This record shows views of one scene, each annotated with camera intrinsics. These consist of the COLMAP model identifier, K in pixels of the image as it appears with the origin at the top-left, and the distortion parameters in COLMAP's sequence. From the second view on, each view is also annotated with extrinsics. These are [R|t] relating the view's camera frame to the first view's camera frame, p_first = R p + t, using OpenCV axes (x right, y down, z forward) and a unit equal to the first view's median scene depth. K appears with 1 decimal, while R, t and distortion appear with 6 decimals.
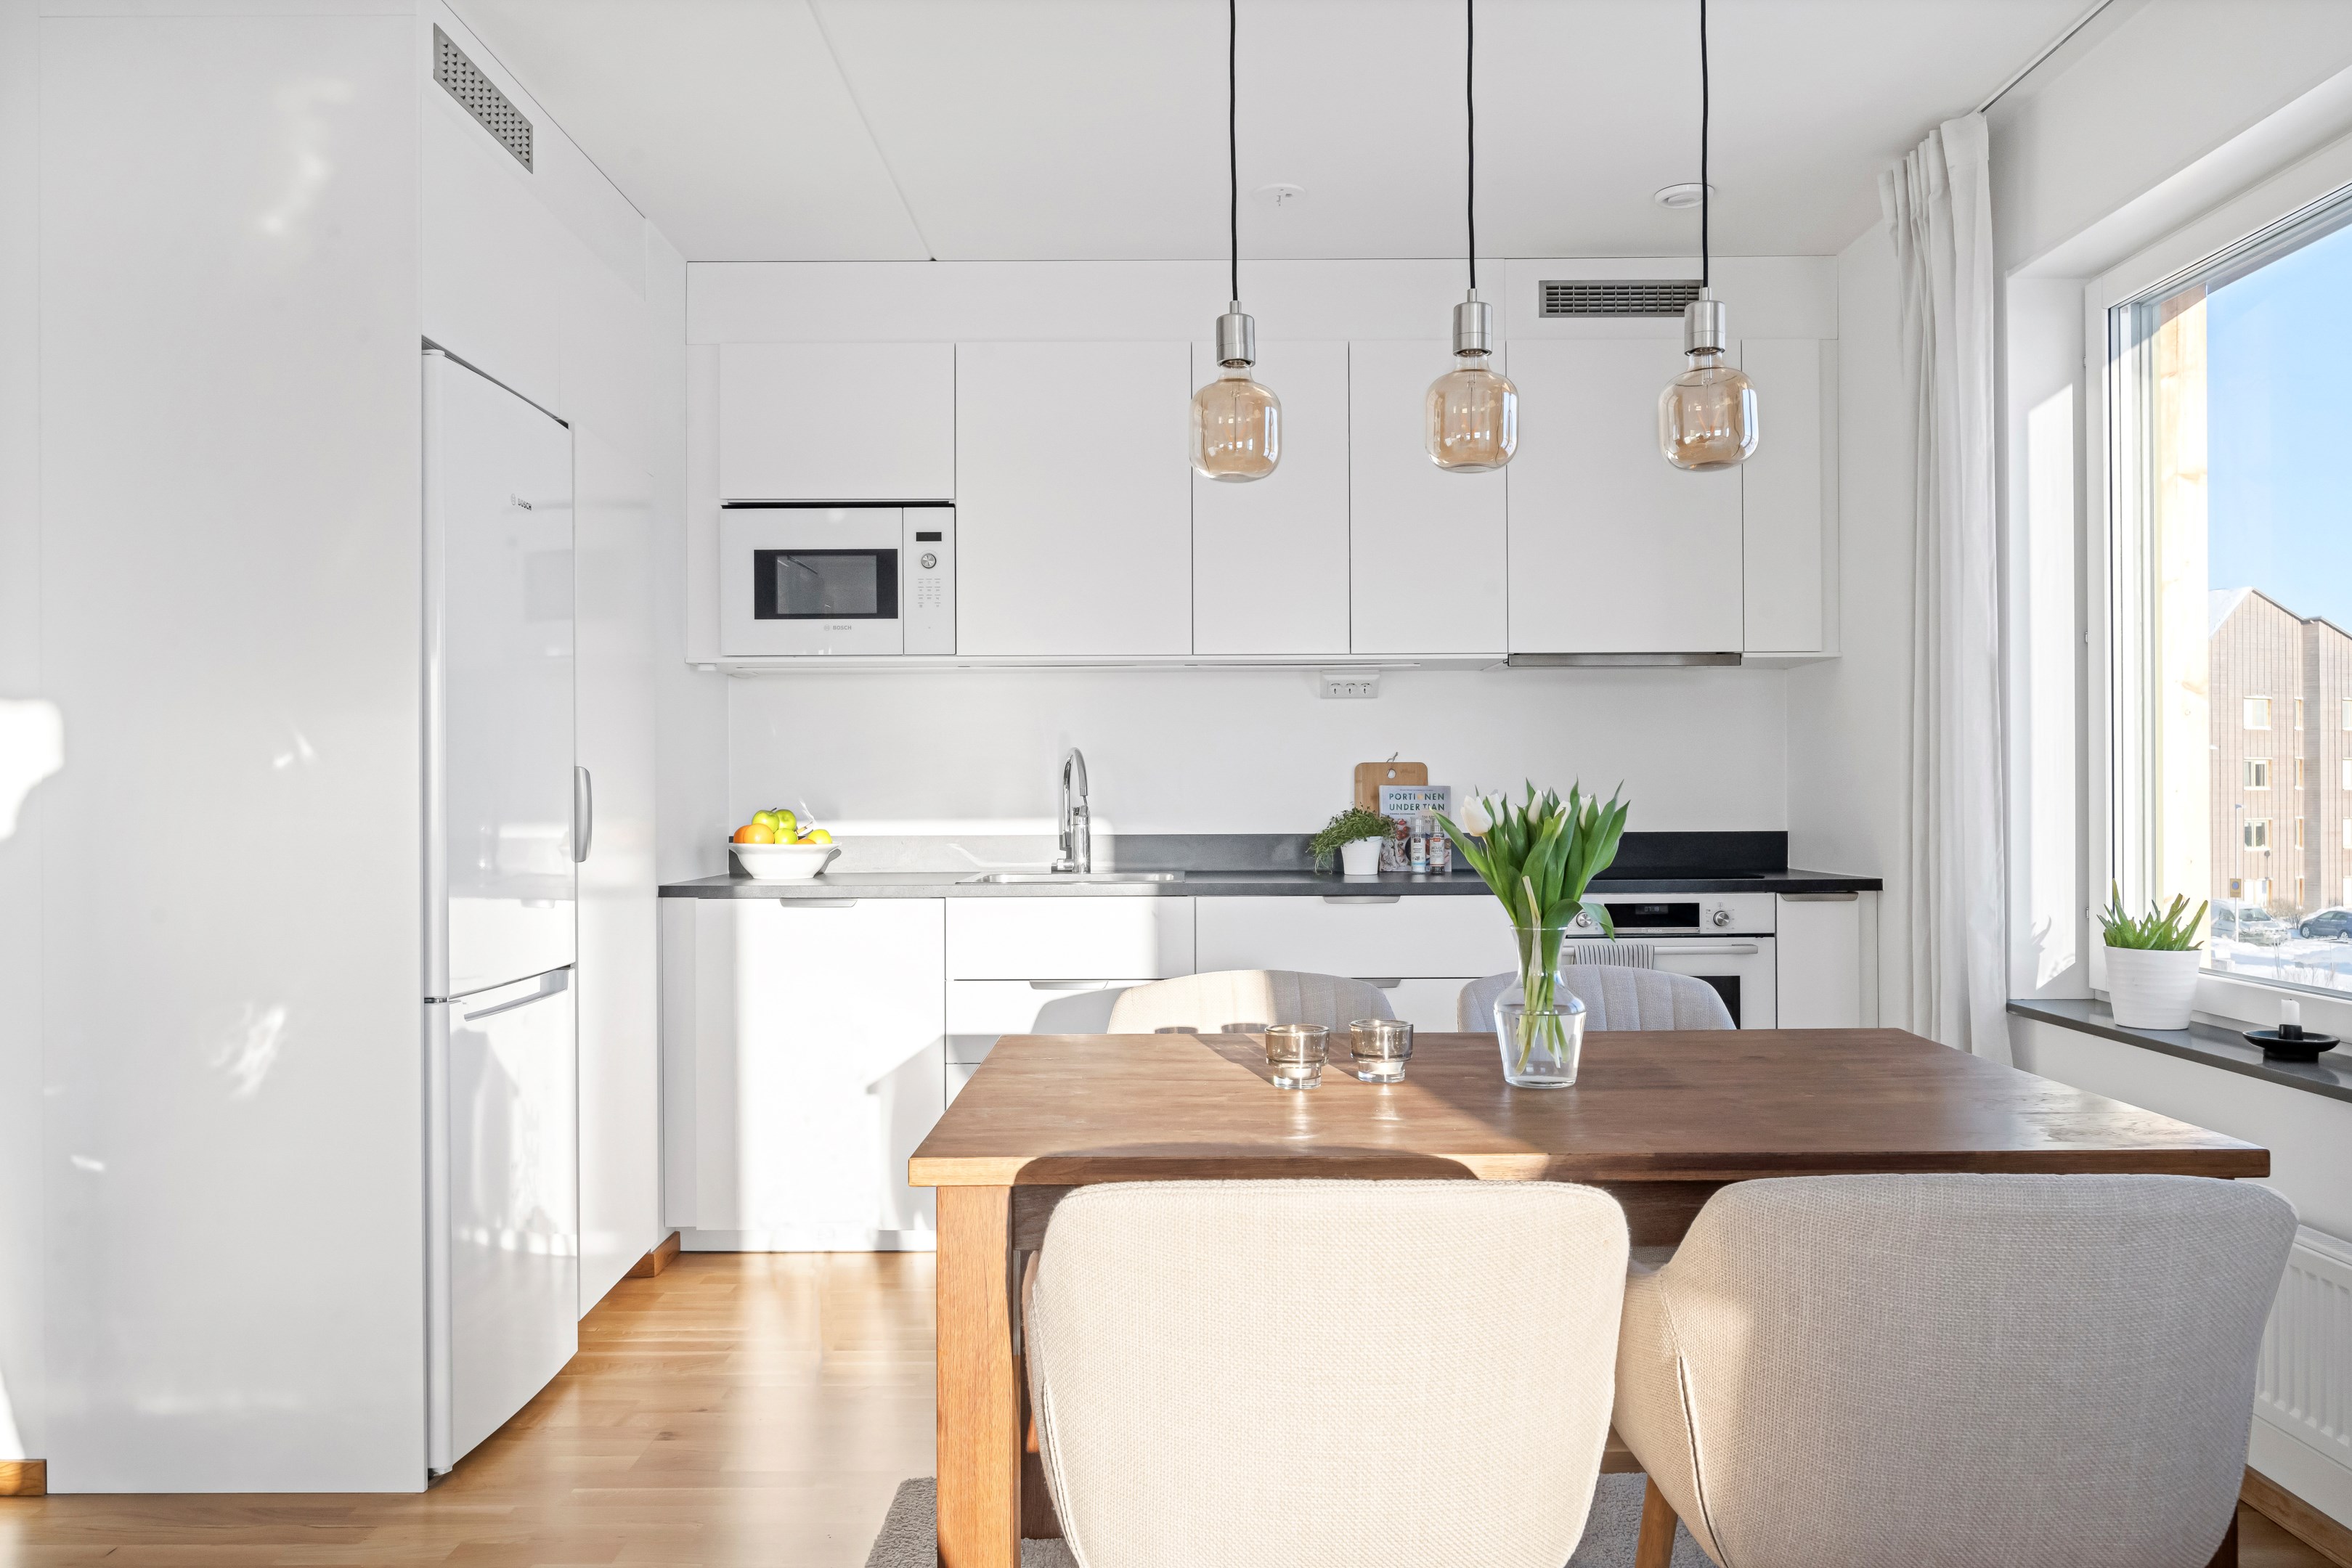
lens RADIAL K [[1659.3, 0, 1176.0], [0, 1659.3, 784.0], [0, 0, 1]] dist [-0.012360, 0.000654]
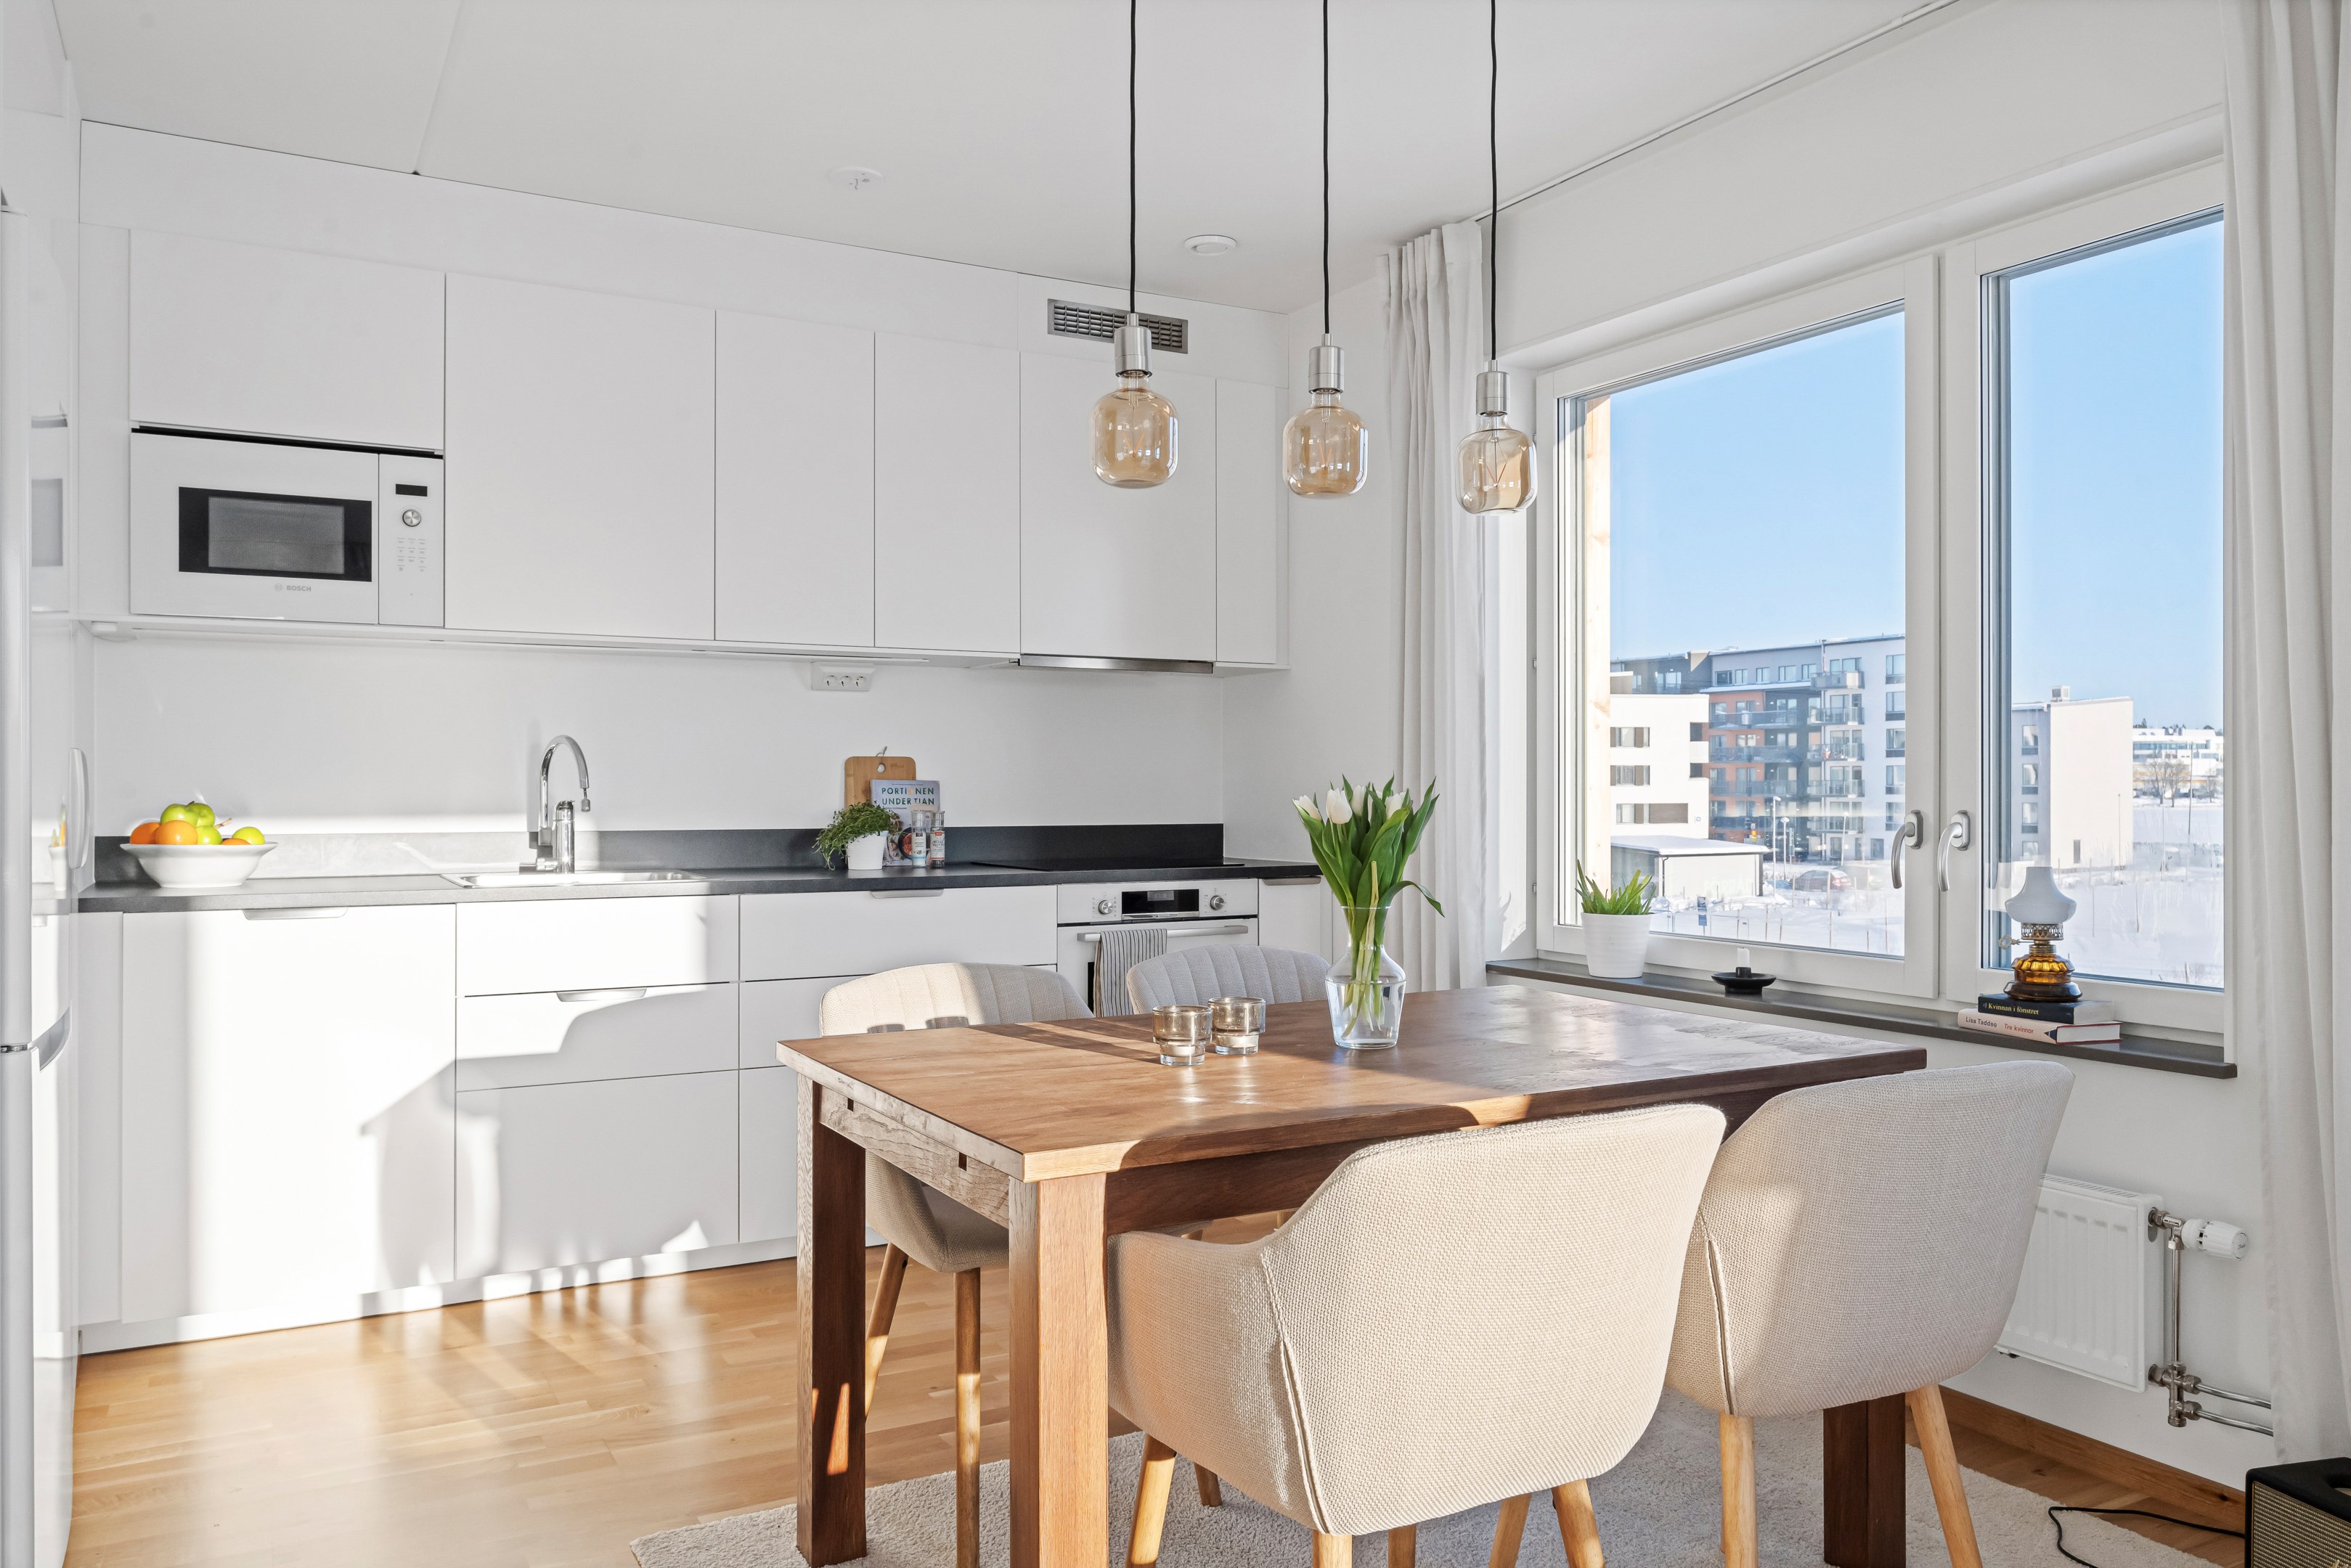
lens RADIAL K [[1687.3, 0, 1175.5], [0, 1687.3, 784.0], [0, 0, 1]] dist [-0.007725, -0.000041]
pose [[0.871118, 0.006181, 0.491035, -0.234325], [-0.007386, 0.999973, 0.000514, 0.001649], [-0.491019, -0.004075, 0.871140, 0.032803]]
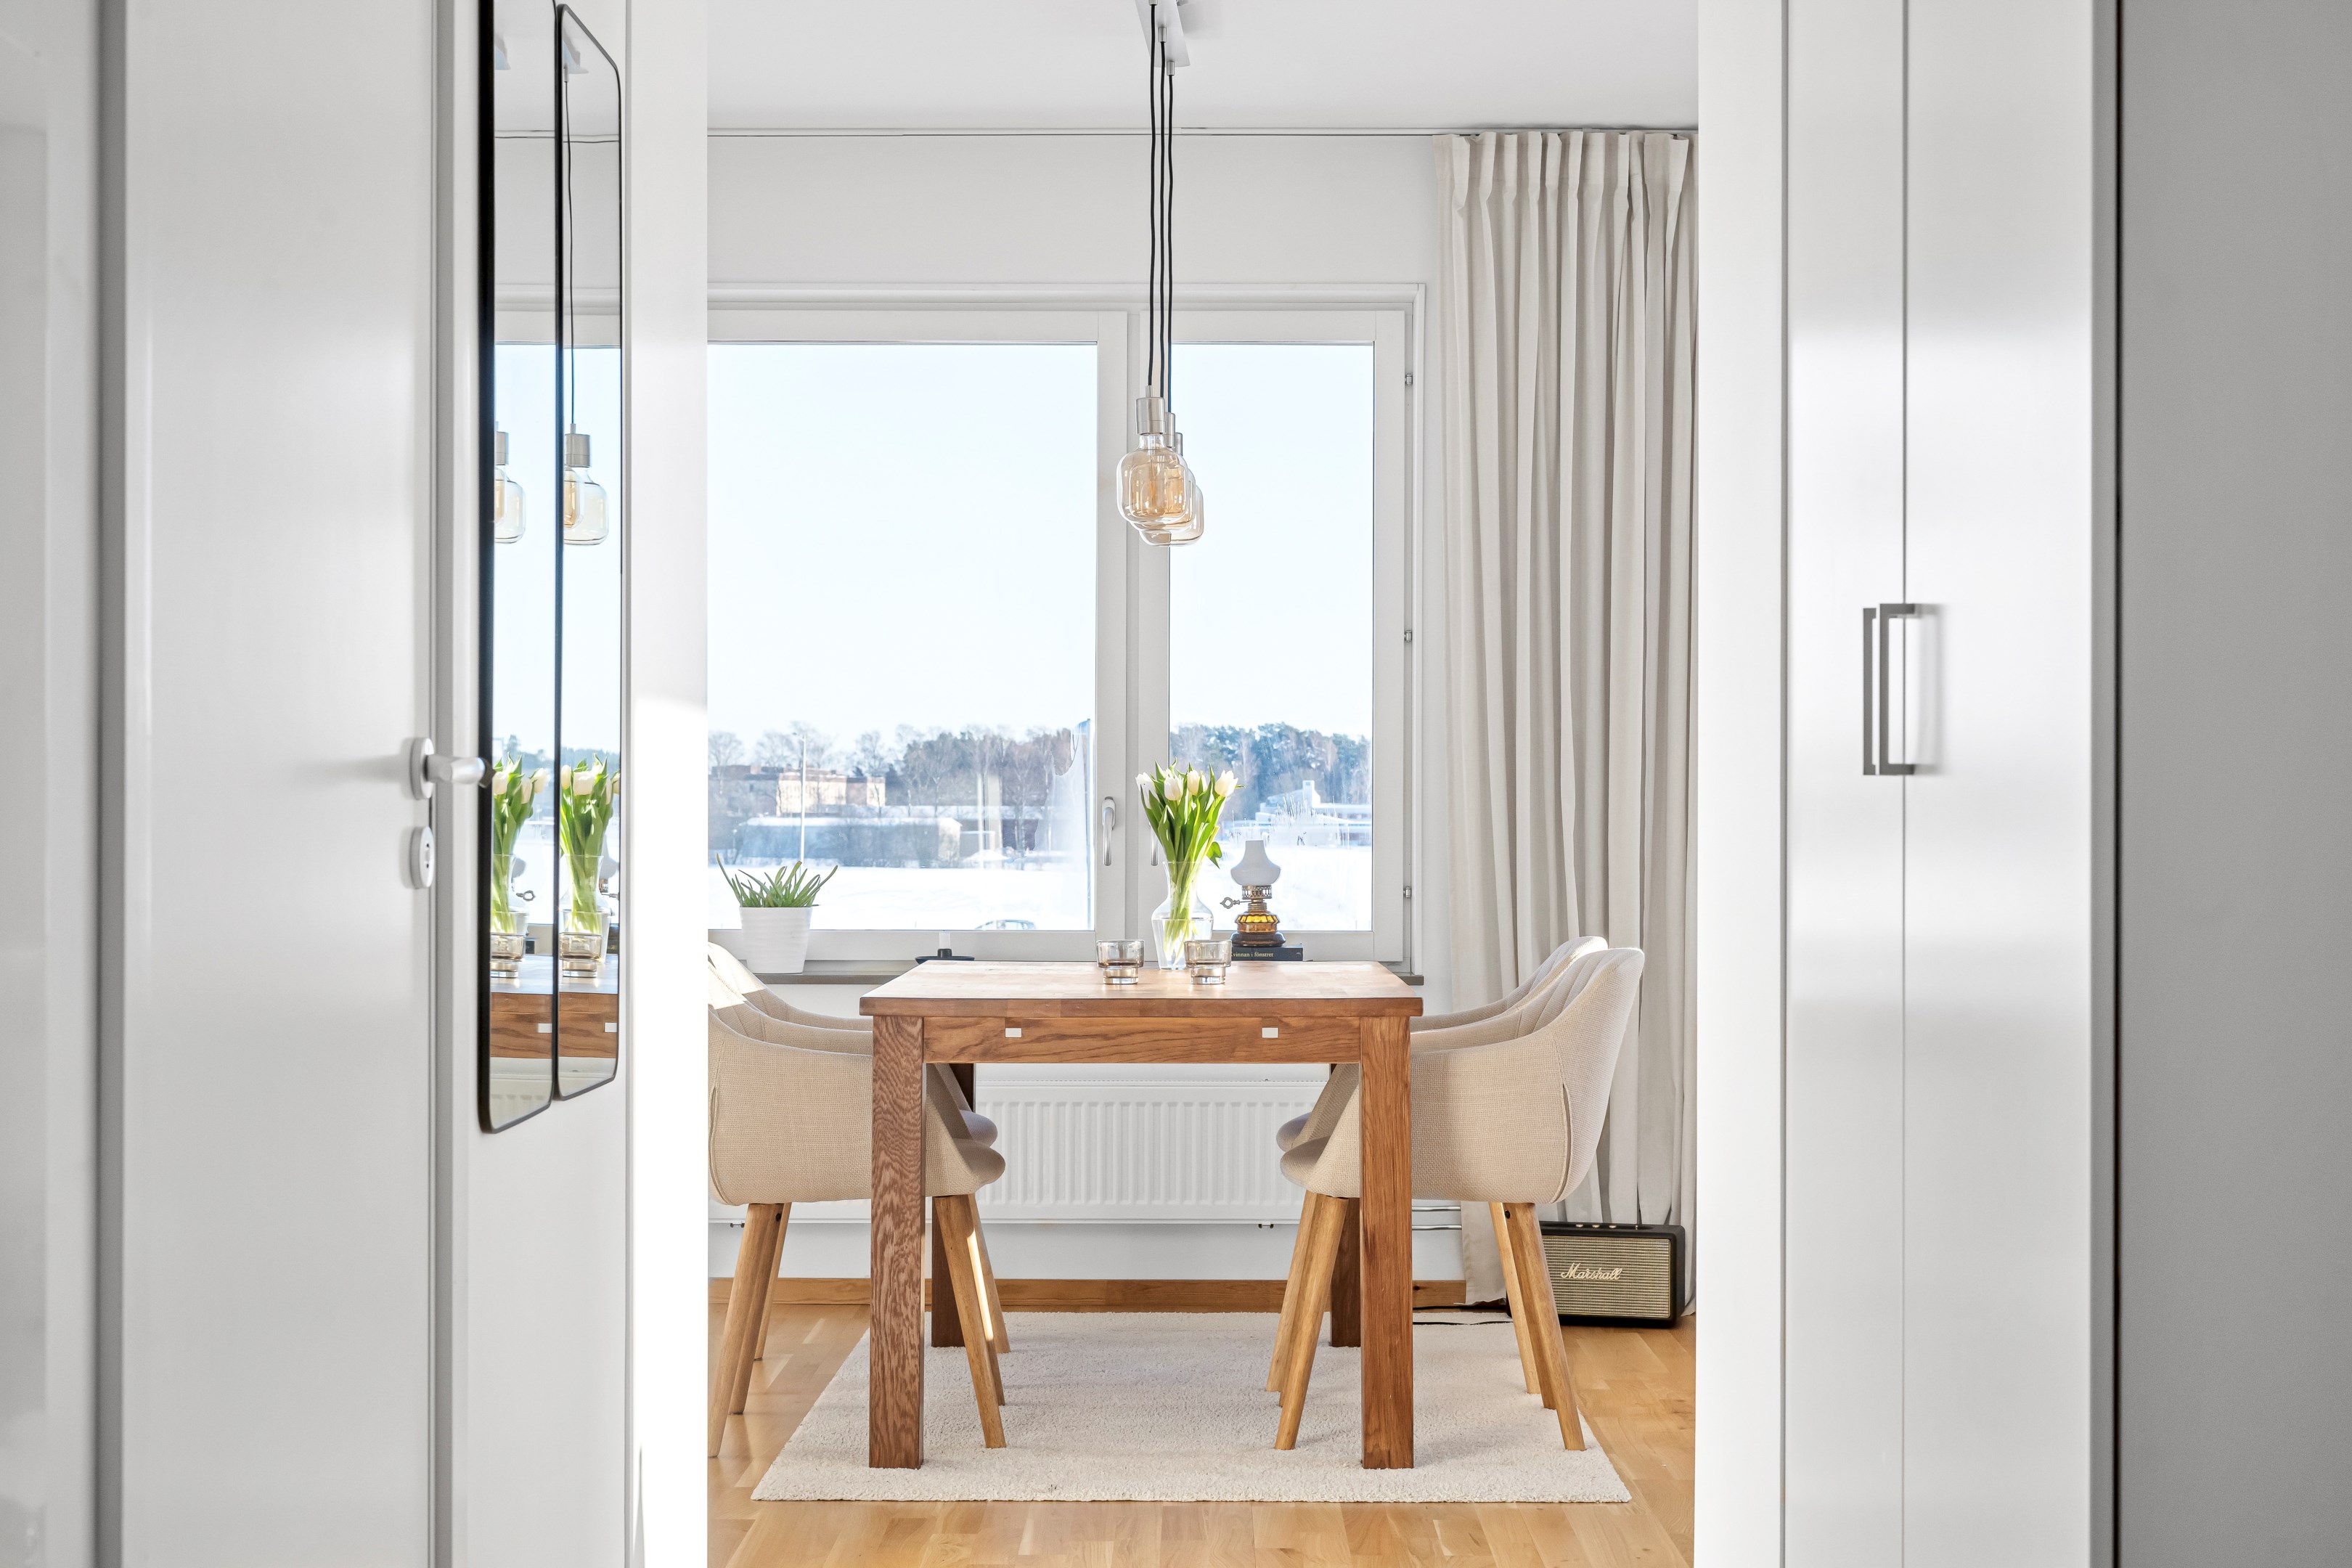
lens RADIAL K [[3532.5, 0, 1180.9], [0, 3532.5, 803.6], [0, 0, 1]] dist [0.002110, 0.006376]
pose [[0.002049, 0.004572, 0.999987, -1.403908], [-0.006356, 0.999969, -0.004559, 0.023102], [-0.999978, -0.006346, 0.002078, 0.498907]]
